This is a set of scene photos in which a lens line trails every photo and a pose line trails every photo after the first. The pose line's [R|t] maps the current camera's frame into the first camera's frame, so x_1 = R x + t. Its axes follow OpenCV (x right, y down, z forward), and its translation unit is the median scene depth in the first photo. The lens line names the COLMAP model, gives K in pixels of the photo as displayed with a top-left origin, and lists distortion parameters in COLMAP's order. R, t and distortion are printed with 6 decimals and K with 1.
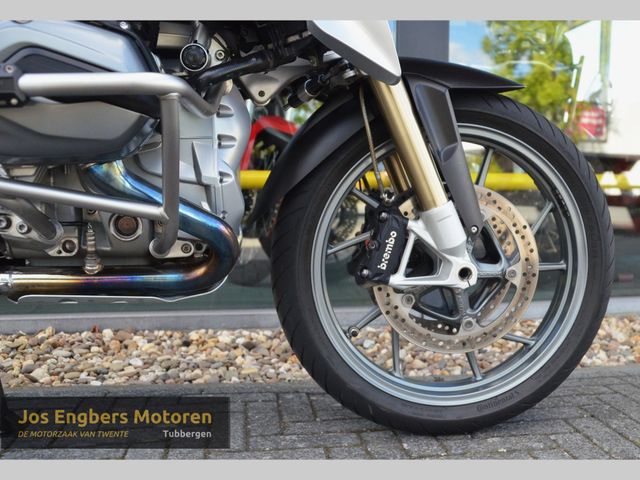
lens RADIAL K [[697.9, 0, 360.0], [0, 697.9, 253.9], [0, 0, 1]] dist [-0.087206, 0.201600]
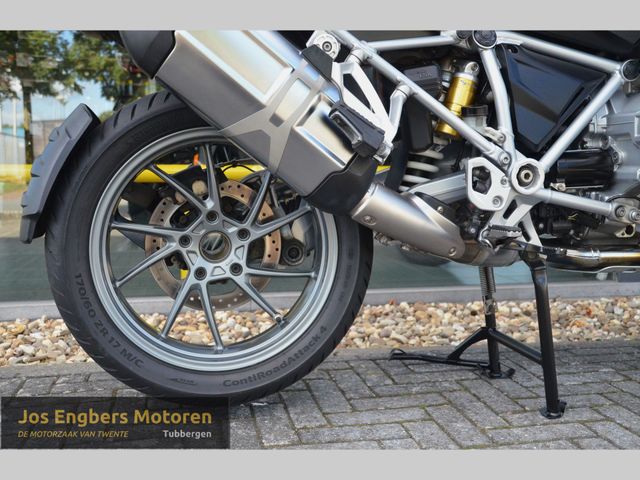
lens RADIAL K [[686.3, 0, 335.0], [0, 686.3, 241.8], [0, 0, 1]] dist [0.010620, 0.027004]
pose [[0.997902, -0.008561, 0.064168, -1.070693], [0.008263, 0.999954, 0.004902, 0.000961], [-0.064207, -0.004361, 0.997927, -0.286381]]
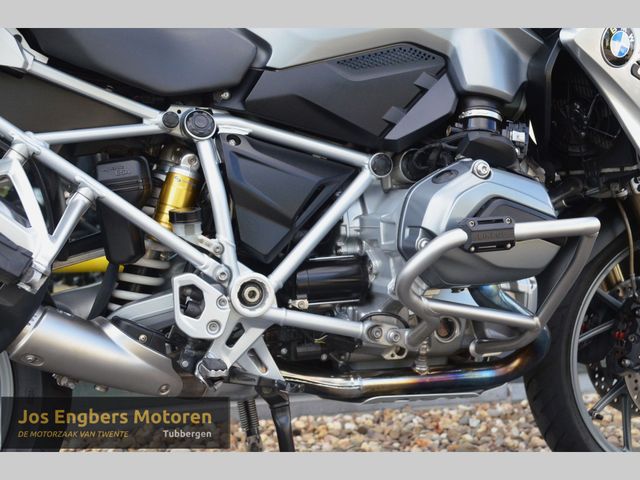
lens RADIAL K [[835.5, 0, 338.6], [0, 835.5, 242.1], [0, 0, 1]] dist [0.098958, 0.016990]
pose [[0.984224, -0.014907, 0.176299, -0.750191], [0.028052, 0.996988, -0.072305, -0.088446], [-0.174690, 0.076110, 0.981677, -0.308582]]
